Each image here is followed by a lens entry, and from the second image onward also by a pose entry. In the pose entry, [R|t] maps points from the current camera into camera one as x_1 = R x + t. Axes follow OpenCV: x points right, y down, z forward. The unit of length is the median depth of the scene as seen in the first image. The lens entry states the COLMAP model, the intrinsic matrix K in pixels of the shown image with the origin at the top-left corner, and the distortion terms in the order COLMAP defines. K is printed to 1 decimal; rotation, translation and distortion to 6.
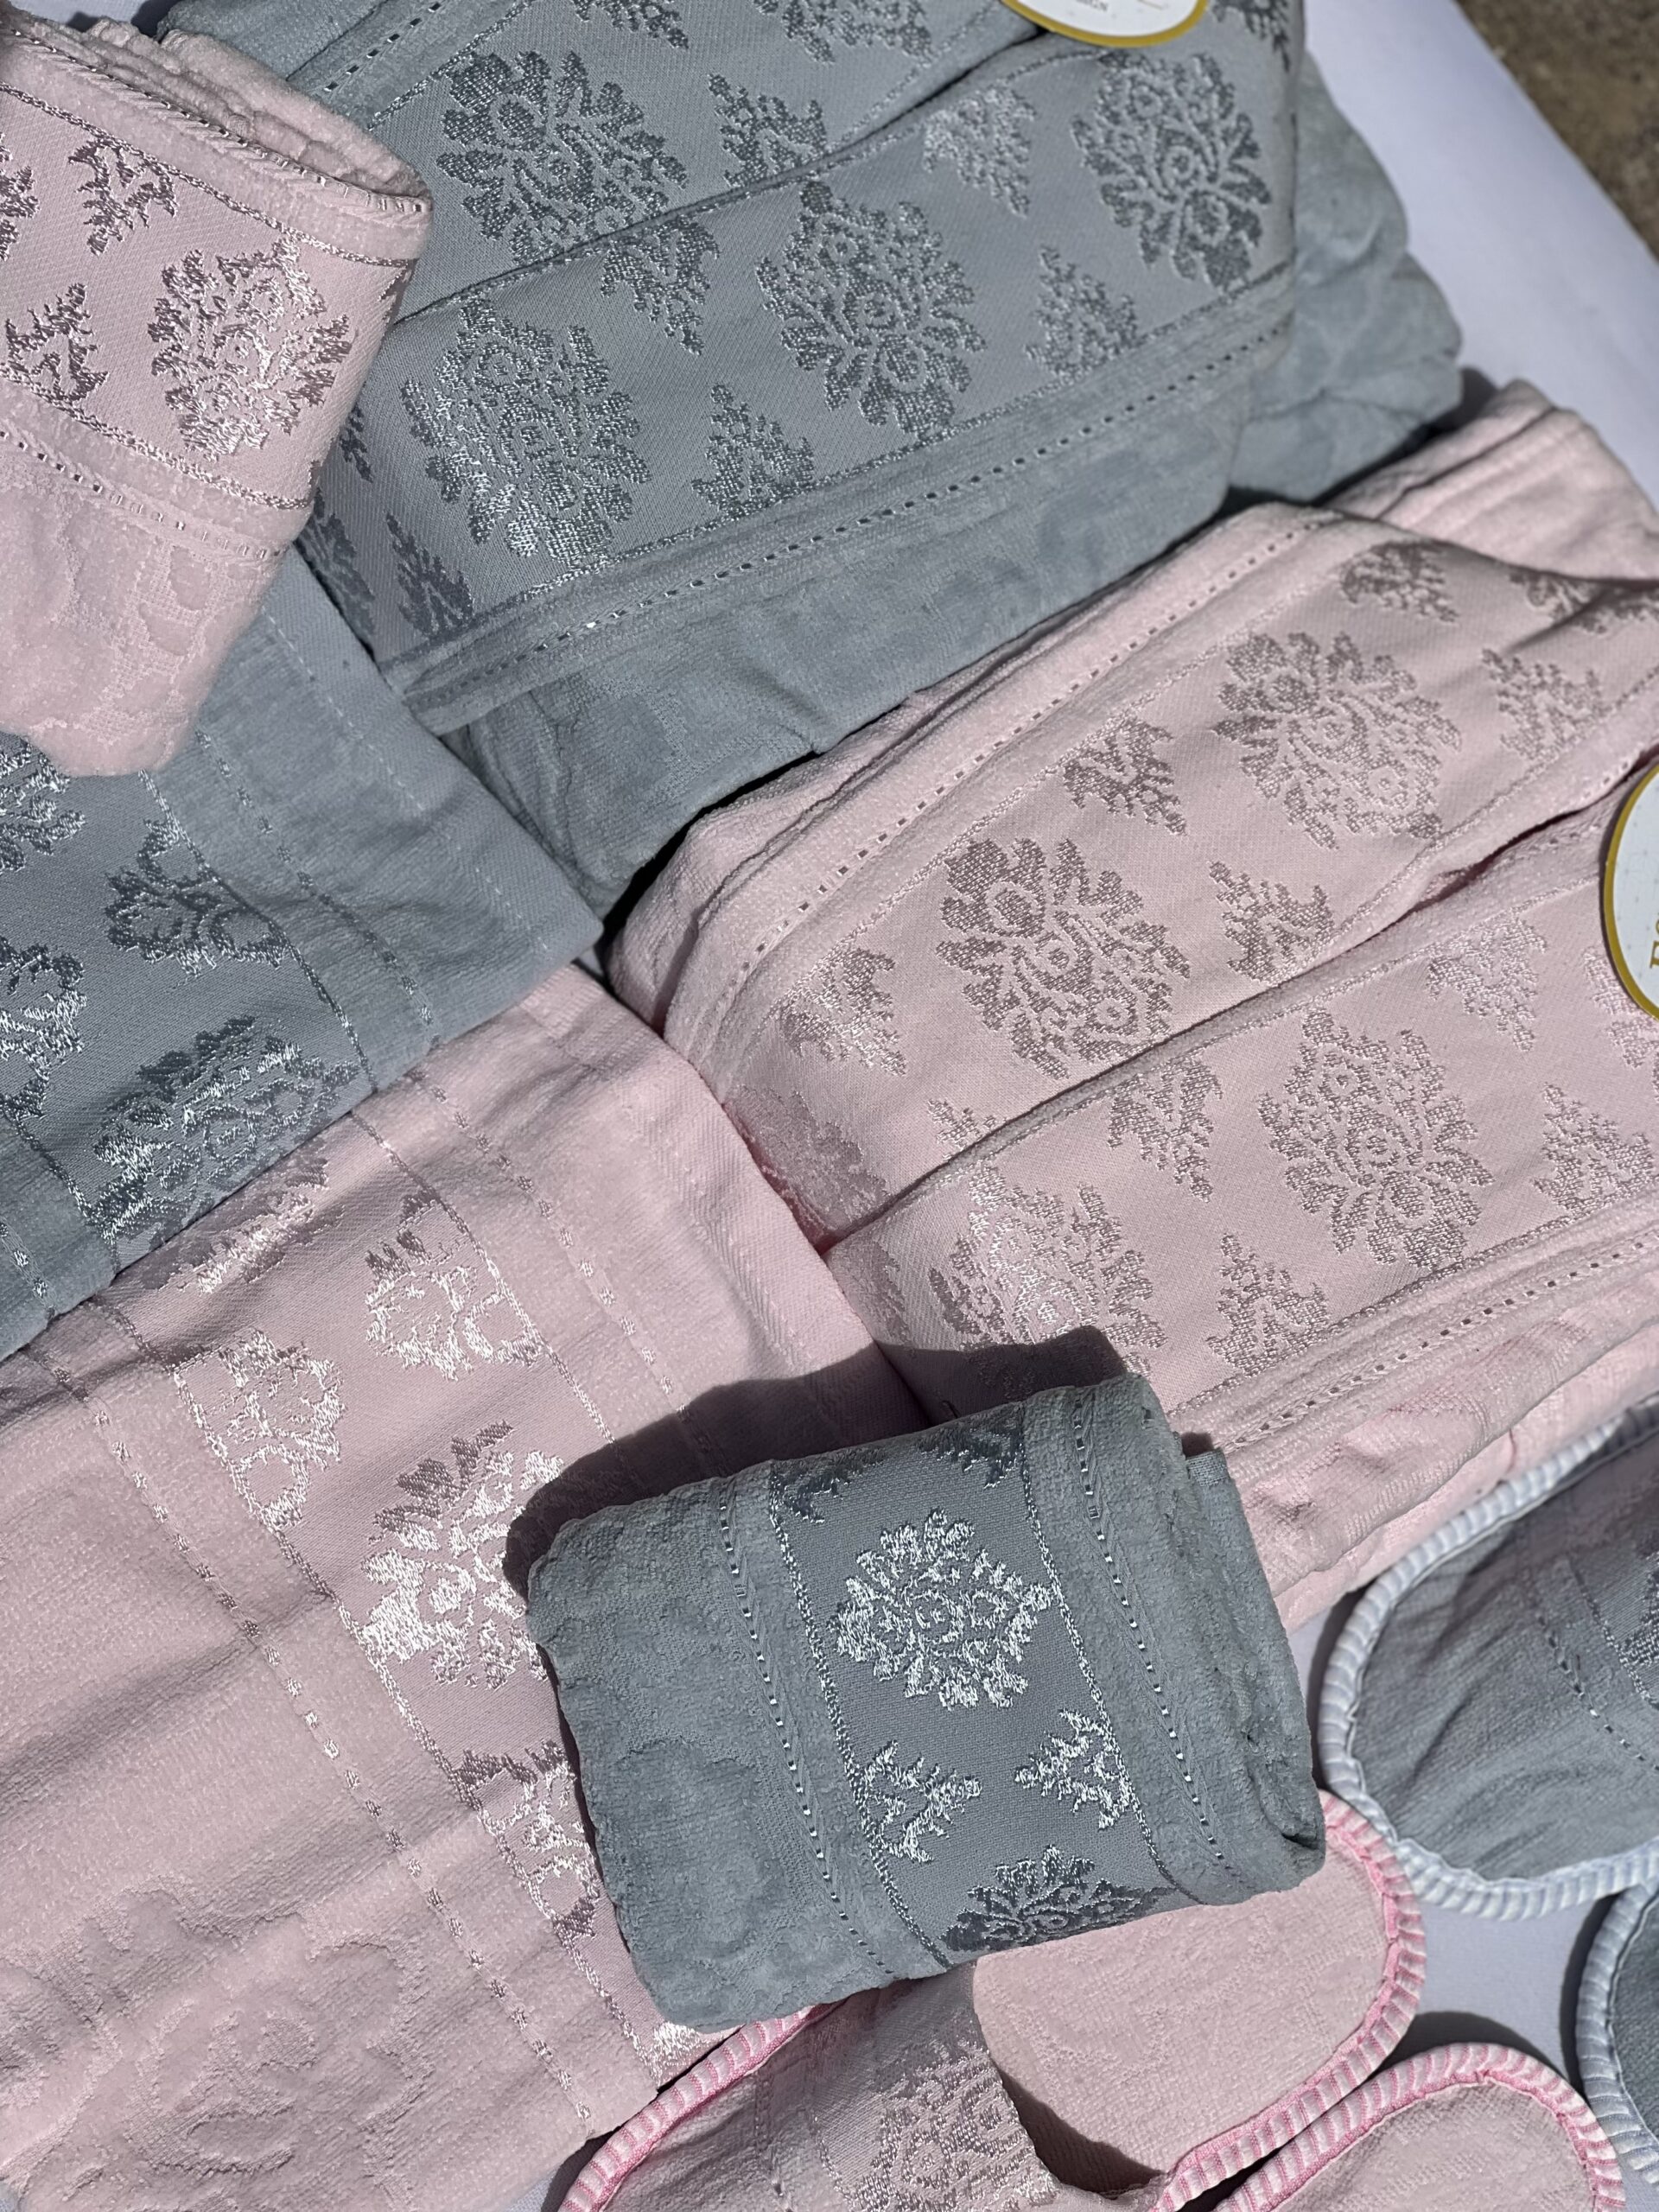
lens RADIAL K [[5100.3, 0, 829.5], [0, 5100.3, 1106.0], [0, 0, 1]] dist [-0.058708, 3.683634]
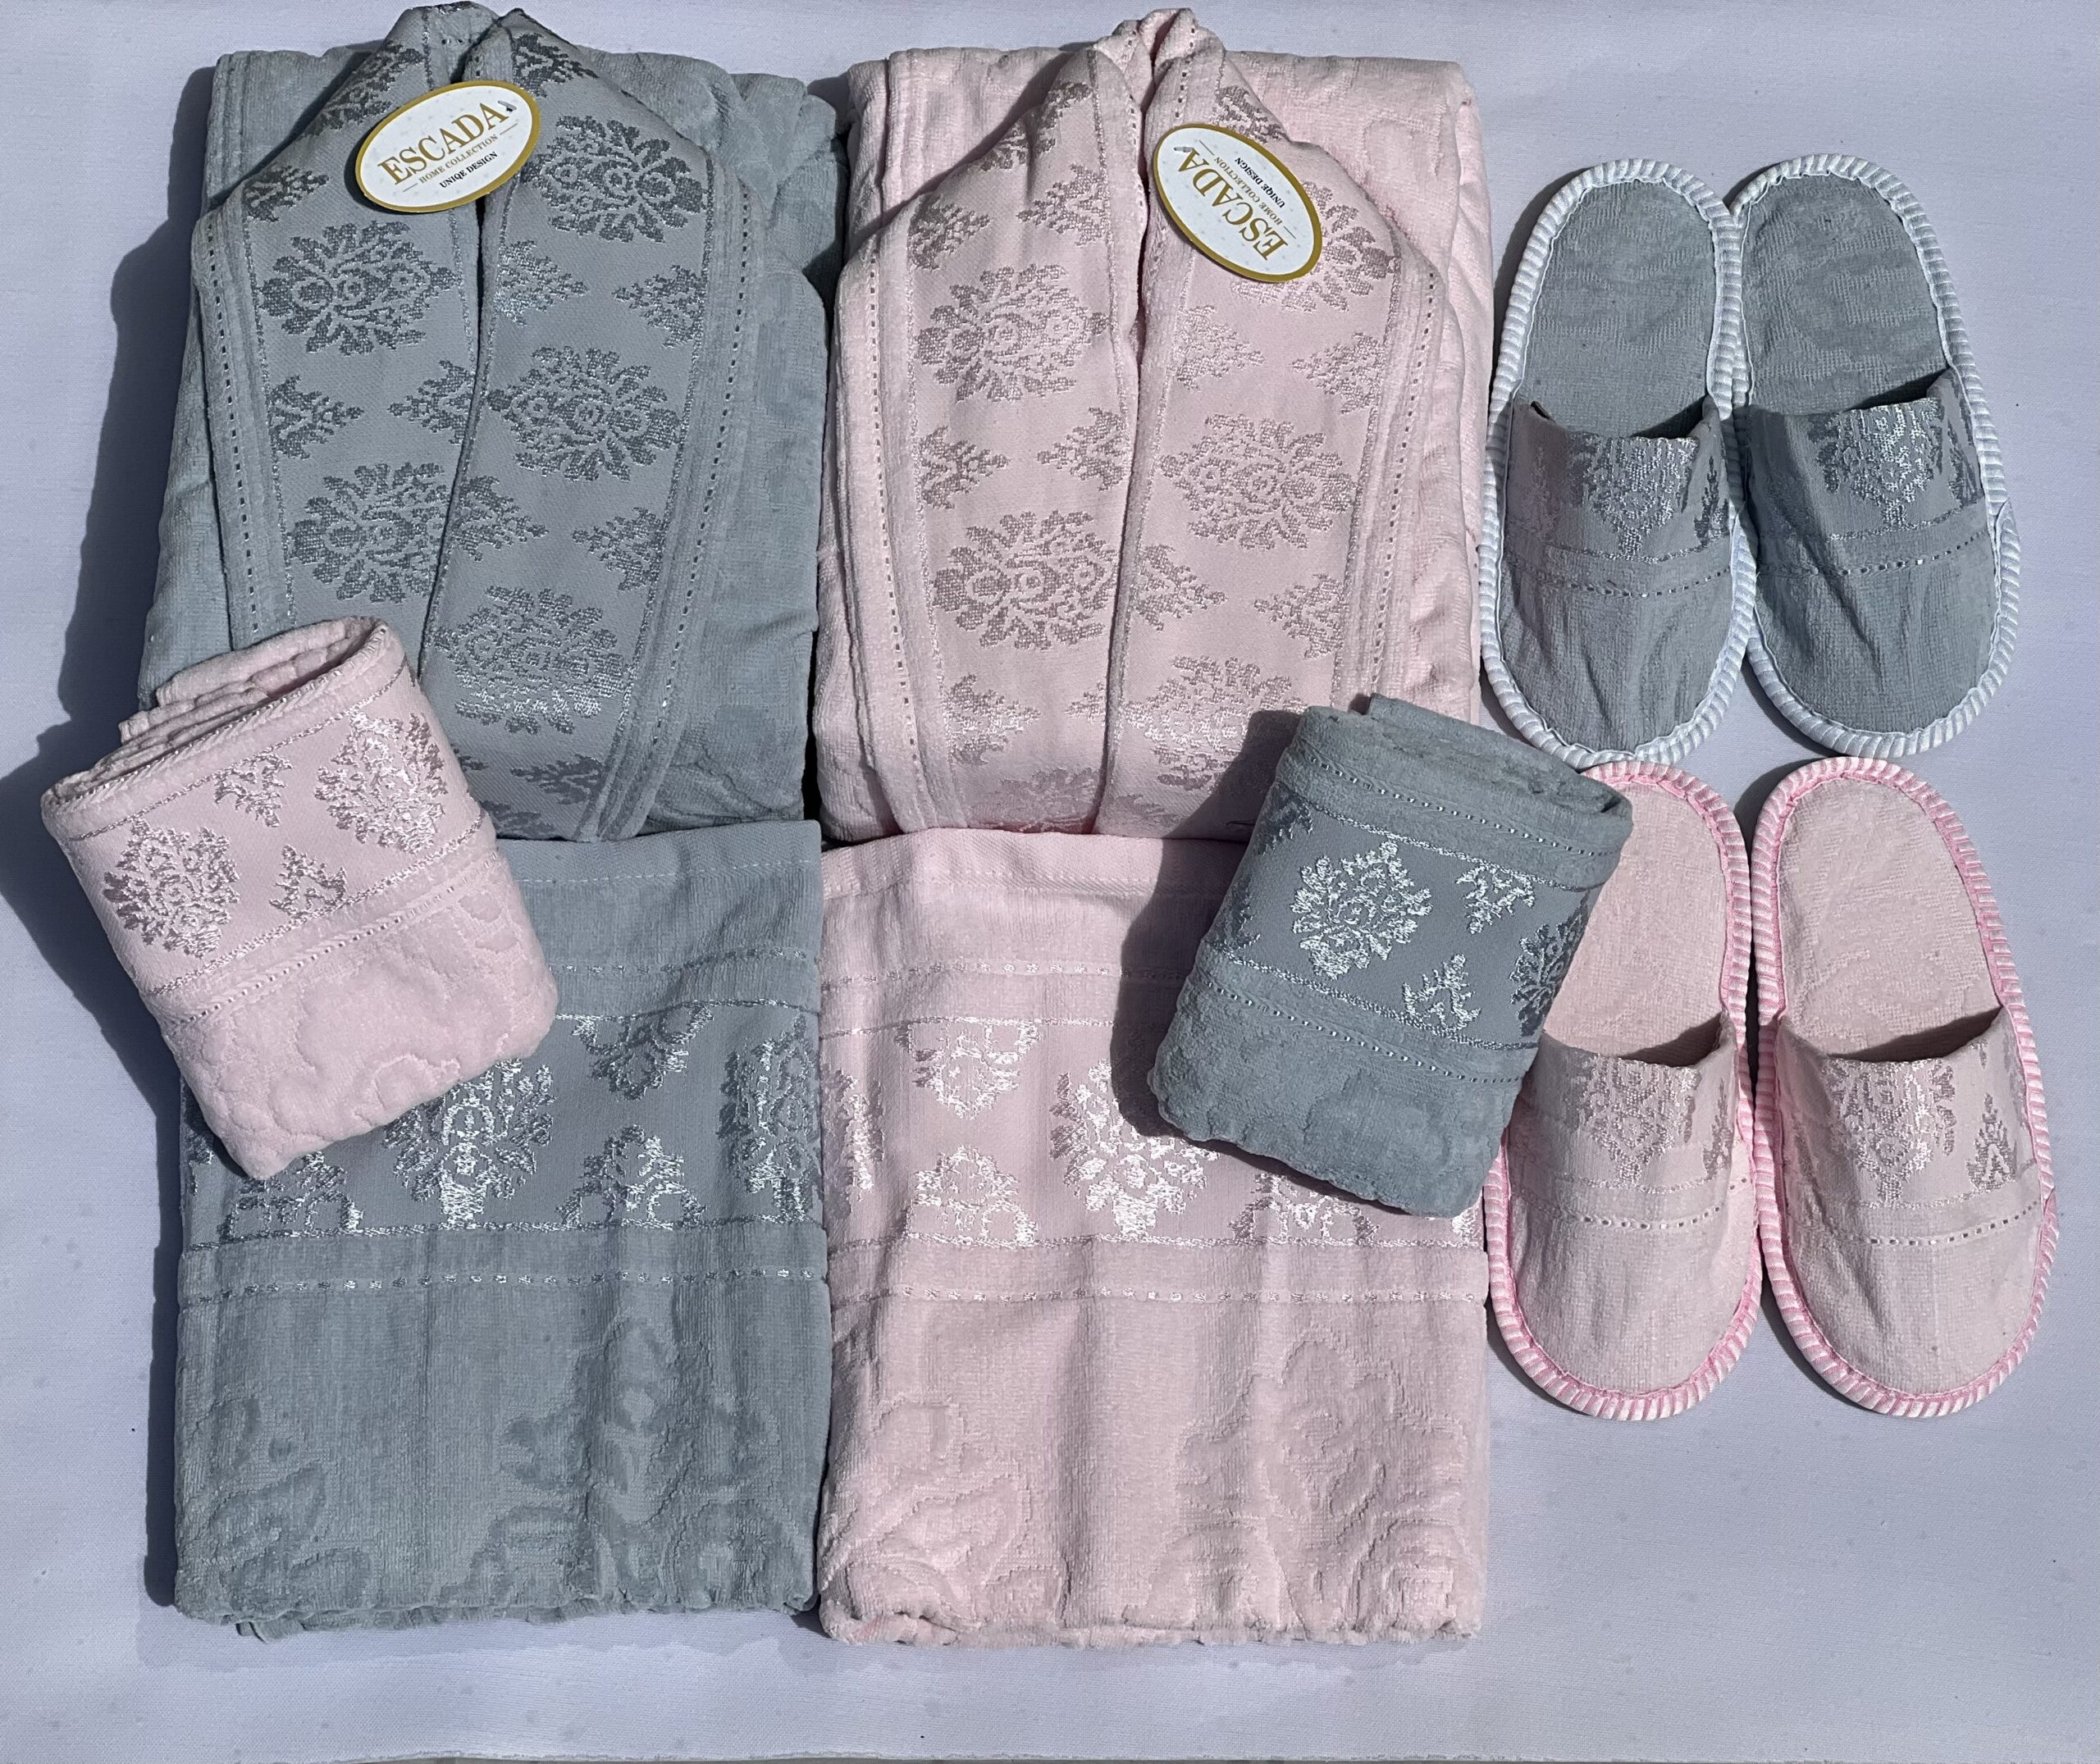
lens RADIAL K [[5232.9, 0, 1050.0], [0, 5232.9, 817.2], [0, 0, 1]] dist [-0.115668, 0.474121]
pose [[0.589221, -0.805667, 0.060995, -0.096669], [0.800147, 0.592330, 0.094393, -0.124961], [-0.112179, -0.006814, 0.993665, -0.486317]]
